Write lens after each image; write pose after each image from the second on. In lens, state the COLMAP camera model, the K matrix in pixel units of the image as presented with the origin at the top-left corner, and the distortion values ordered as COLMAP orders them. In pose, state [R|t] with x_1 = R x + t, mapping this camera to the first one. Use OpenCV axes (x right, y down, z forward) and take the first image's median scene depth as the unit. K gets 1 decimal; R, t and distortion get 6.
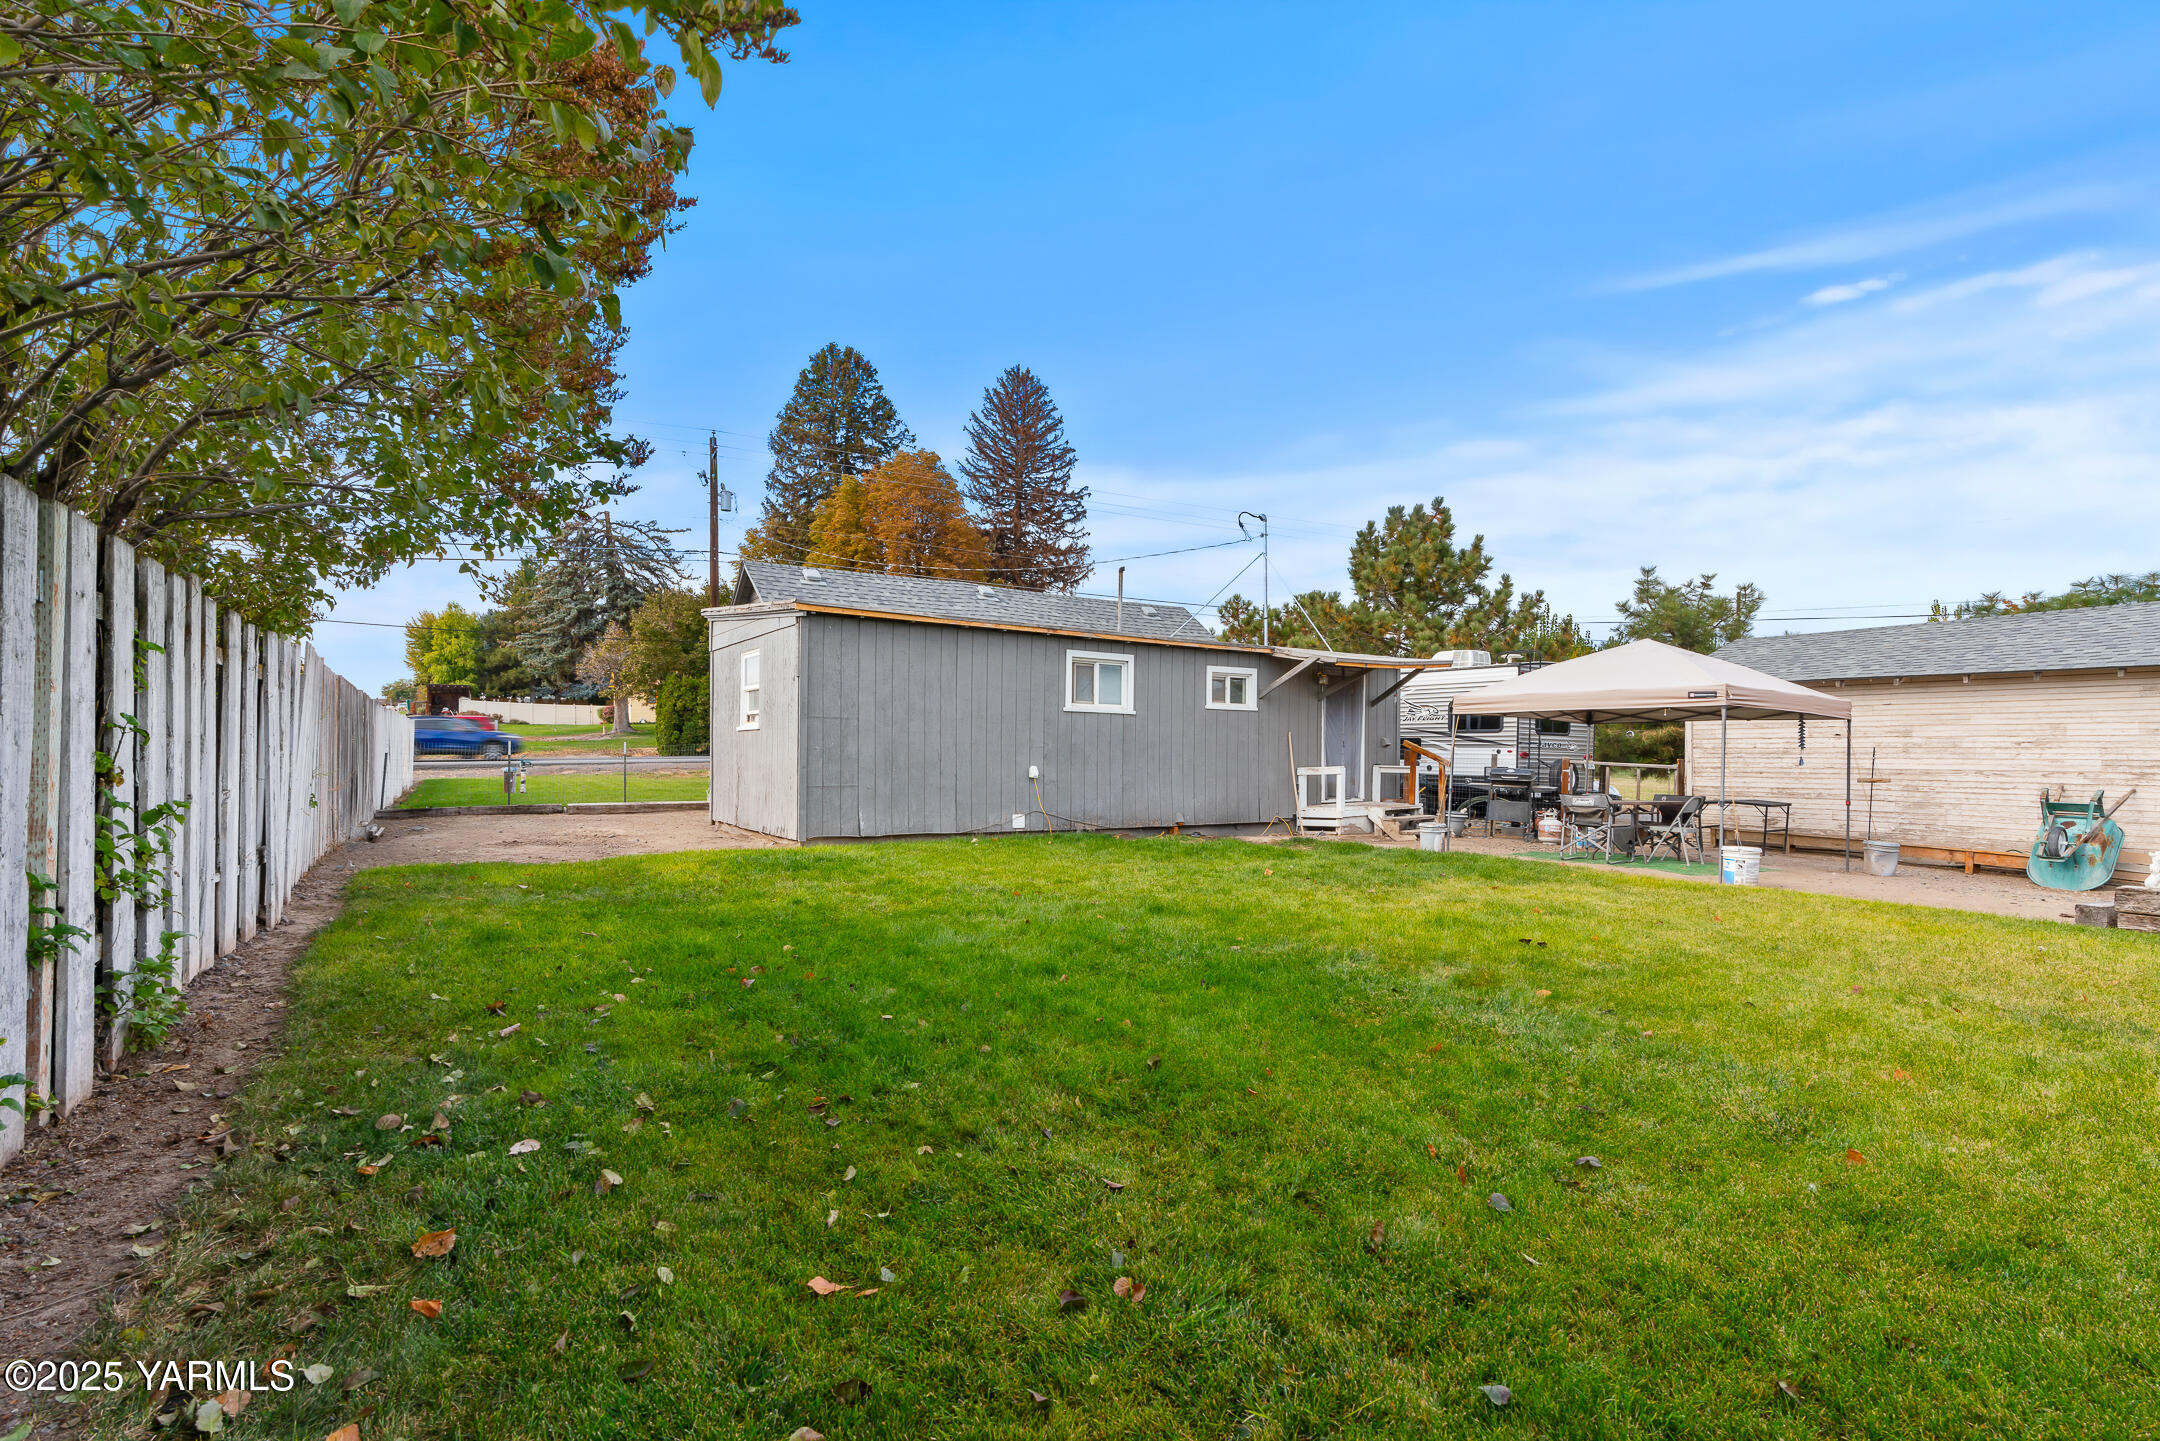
lens RADIAL K [[987.6, 0, 1074.5], [0, 987.6, 734.4], [0, 0, 1]] dist [-0.001540, 0.000606]
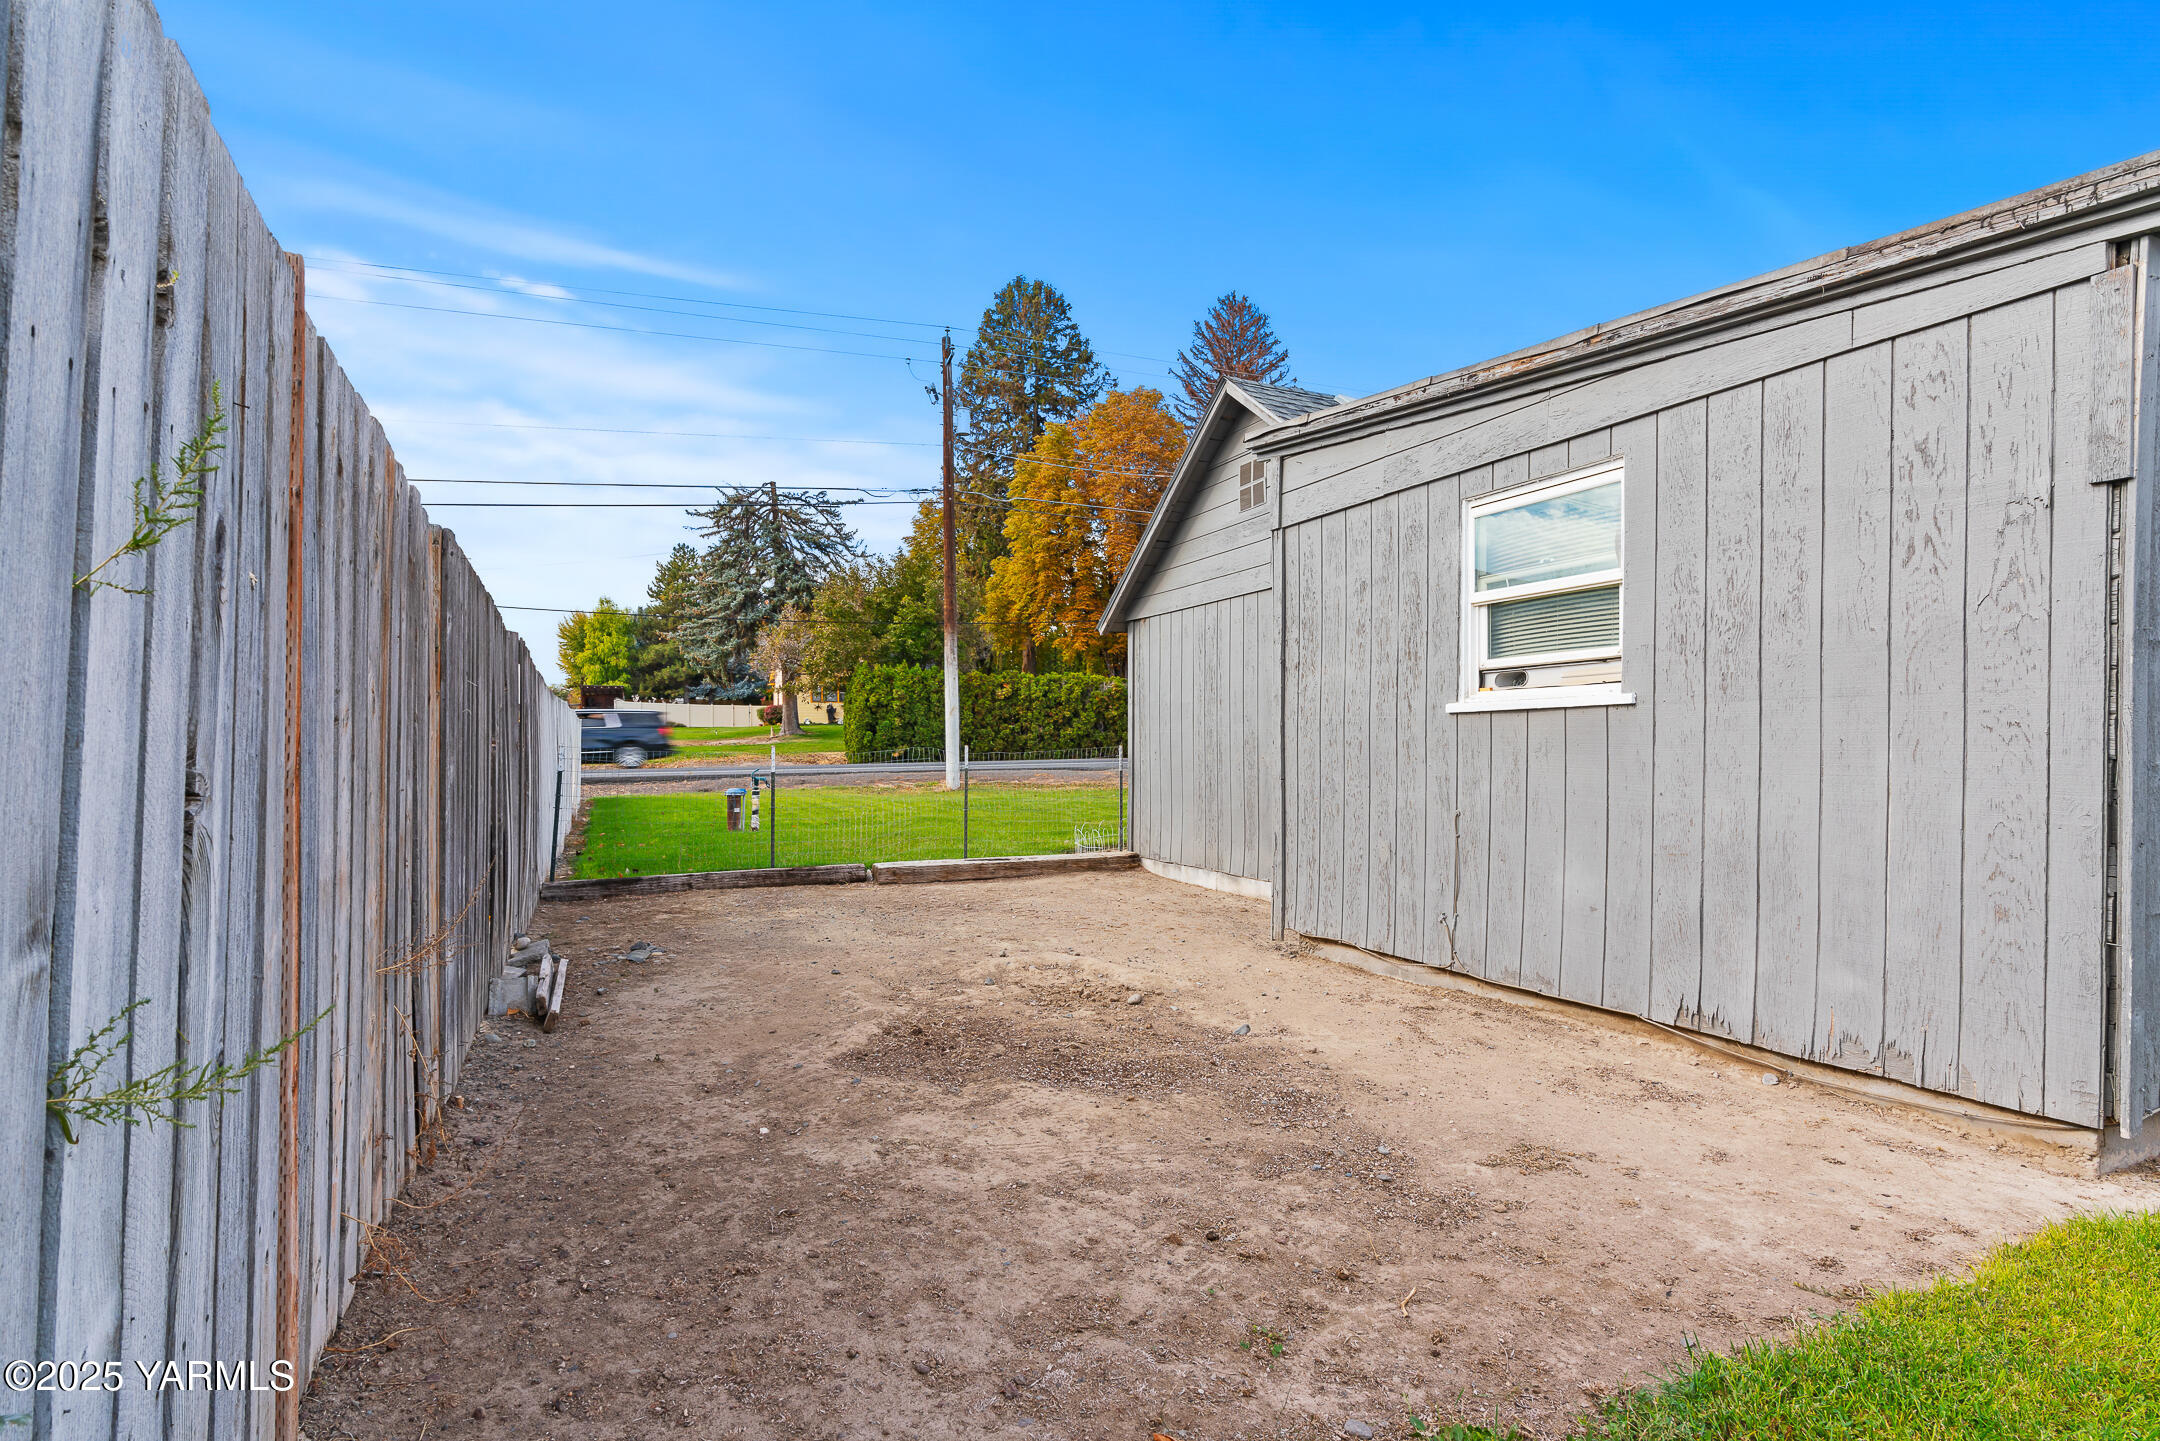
lens RADIAL K [[1038.3, 0, 1074.9], [0, 1038.3, 731.8], [0, 0, 1]] dist [-0.006559, 0.001159]
pose [[0.991323, -0.010551, -0.131025, -0.086813], [0.010269, 0.999943, -0.002827, 0.000577], [0.131047, 0.001457, 0.991375, 0.120292]]
